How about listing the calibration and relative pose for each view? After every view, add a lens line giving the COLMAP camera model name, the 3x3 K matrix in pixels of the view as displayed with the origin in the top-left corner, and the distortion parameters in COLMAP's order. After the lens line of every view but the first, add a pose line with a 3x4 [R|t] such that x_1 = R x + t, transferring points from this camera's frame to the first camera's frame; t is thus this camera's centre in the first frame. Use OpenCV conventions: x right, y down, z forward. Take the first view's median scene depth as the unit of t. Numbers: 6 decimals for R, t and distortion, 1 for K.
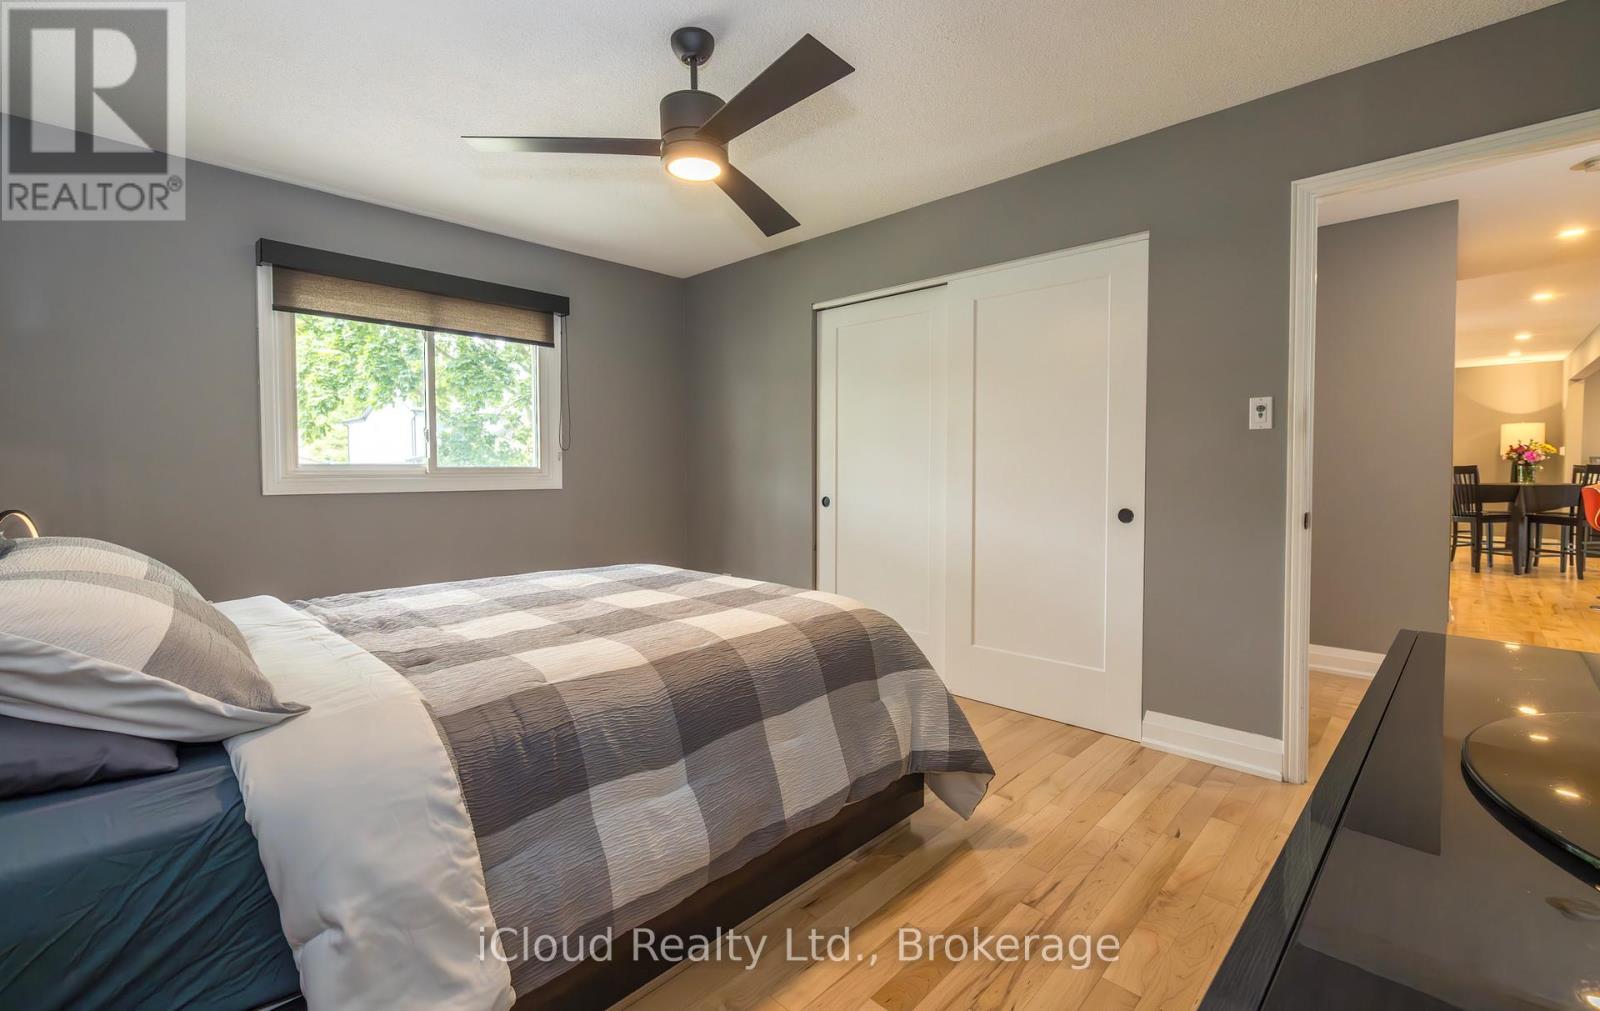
lens RADIAL K [[704.6, 0, 787.0], [0, 704.6, 482.6], [0, 0, 1]] dist [-0.001482, -0.000091]
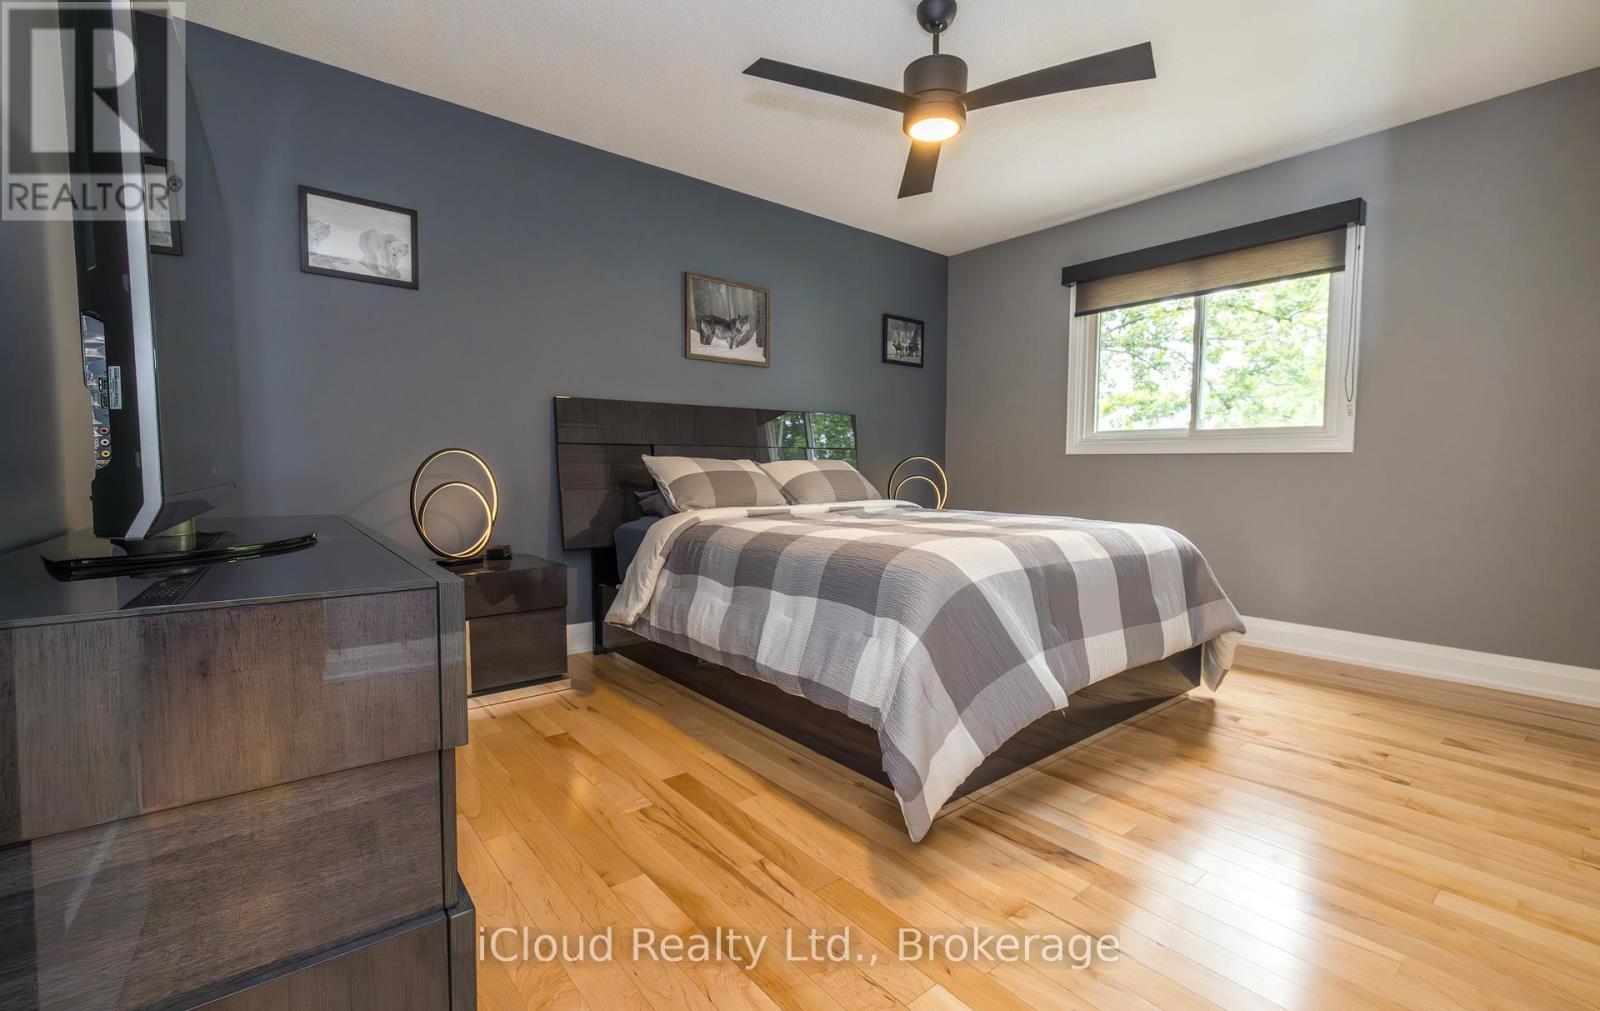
lens RADIAL K [[704.6, 0, 800.2], [0, 704.6, 504.5], [0, 0, 1]] dist [-0.001482, -0.000091]
pose [[-0.140512, 0.054476, -0.988579, 0.641731], [-0.029464, 0.997813, 0.059173, 0.046267], [0.989640, 0.037441, -0.138600, 0.617426]]
